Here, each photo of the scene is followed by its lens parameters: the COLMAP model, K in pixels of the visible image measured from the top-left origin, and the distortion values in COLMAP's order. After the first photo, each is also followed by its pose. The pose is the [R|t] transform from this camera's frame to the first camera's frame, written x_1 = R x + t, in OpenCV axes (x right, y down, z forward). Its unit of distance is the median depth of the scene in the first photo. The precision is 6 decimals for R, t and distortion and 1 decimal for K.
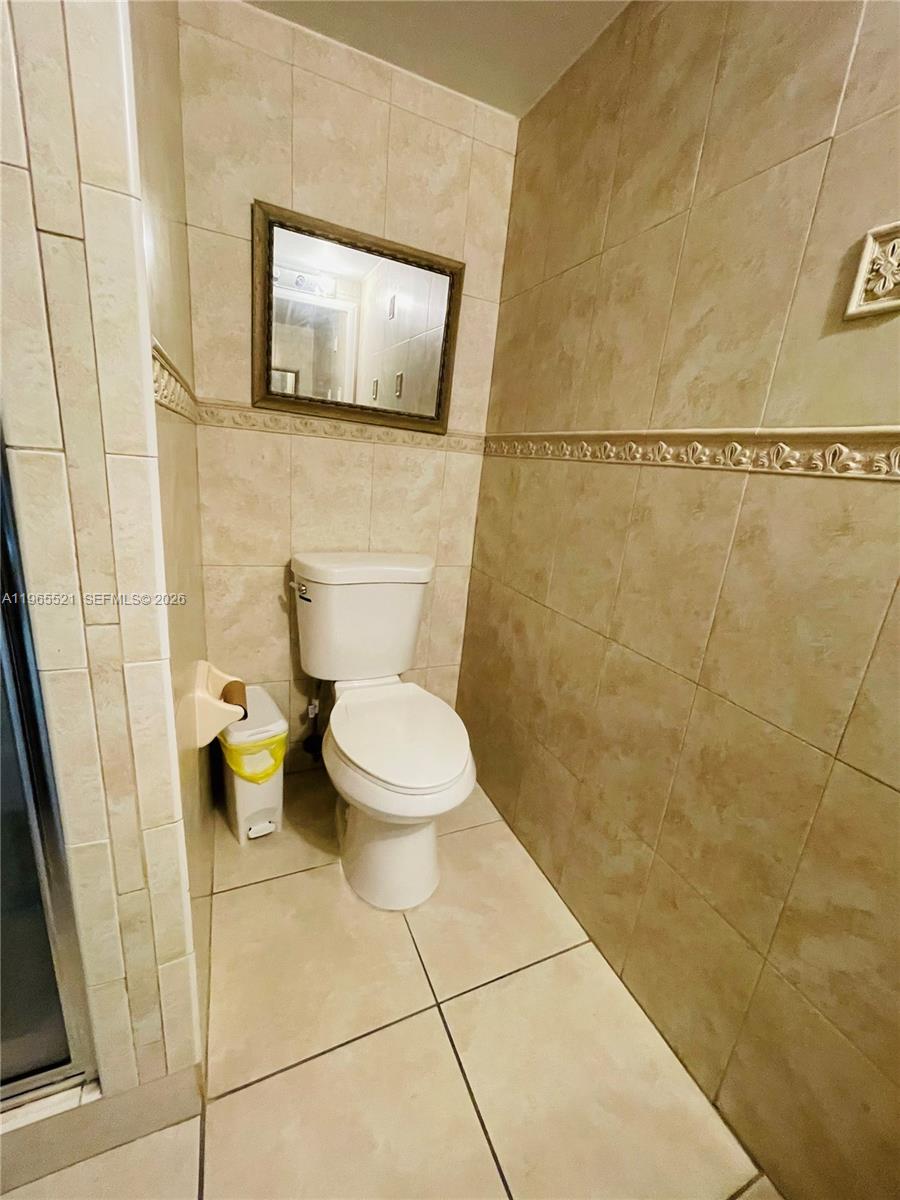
lens RADIAL K [[484.4, 0, 451.5], [0, 484.4, 598.0], [0, 0, 1]] dist [-0.008024, 0.003288]
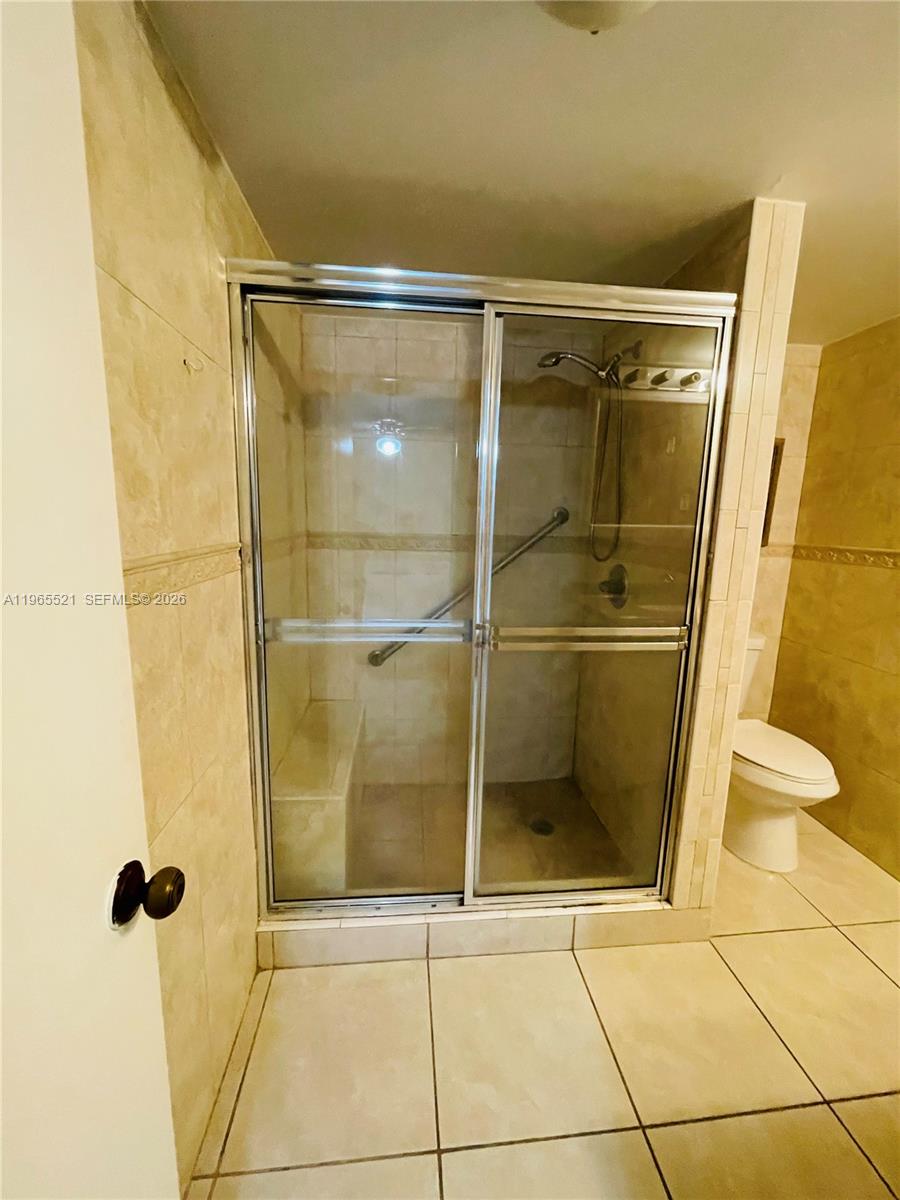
lens RADIAL K [[484.4, 0, 444.6], [0, 484.4, 599.0], [0, 0, 1]] dist [-0.008024, 0.003288]
pose [[0.938191, -0.016533, -0.345724, -0.439304], [-0.028996, 0.991593, -0.126106, 0.028791], [0.344903, 0.128336, 0.929824, -0.687318]]
